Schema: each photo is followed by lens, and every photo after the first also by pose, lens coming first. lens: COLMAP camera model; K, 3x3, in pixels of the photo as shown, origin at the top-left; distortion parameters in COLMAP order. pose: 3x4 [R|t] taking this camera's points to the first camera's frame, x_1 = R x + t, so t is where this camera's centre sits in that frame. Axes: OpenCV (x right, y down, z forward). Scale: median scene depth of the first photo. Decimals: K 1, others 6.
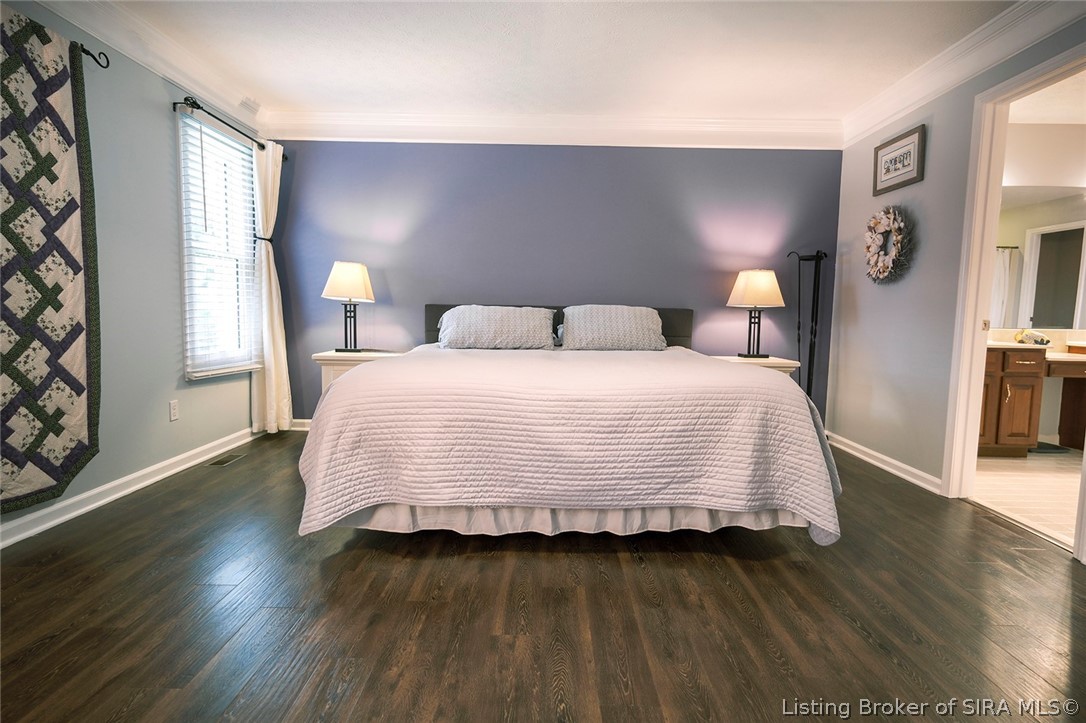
lens RADIAL K [[529.4, 0, 543.0], [0, 529.4, 361.5], [0, 0, 1]] dist [-0.000824, -0.000261]
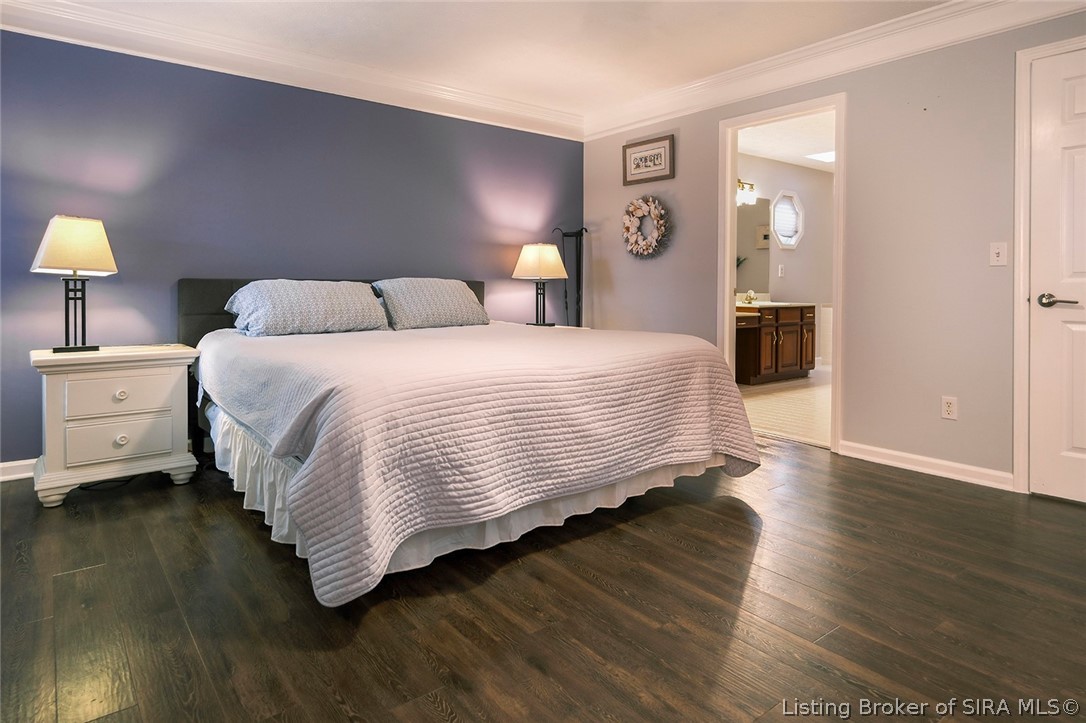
lens RADIAL K [[564.3, 0, 543.4], [0, 564.3, 300.6], [0, 0, 1]] dist [-0.001060, -0.000076]
pose [[0.826470, -0.028809, 0.562244, -0.299864], [0.063741, 0.997056, -0.042608, -0.014647], [-0.559361, 0.071052, 0.825873, 0.087459]]
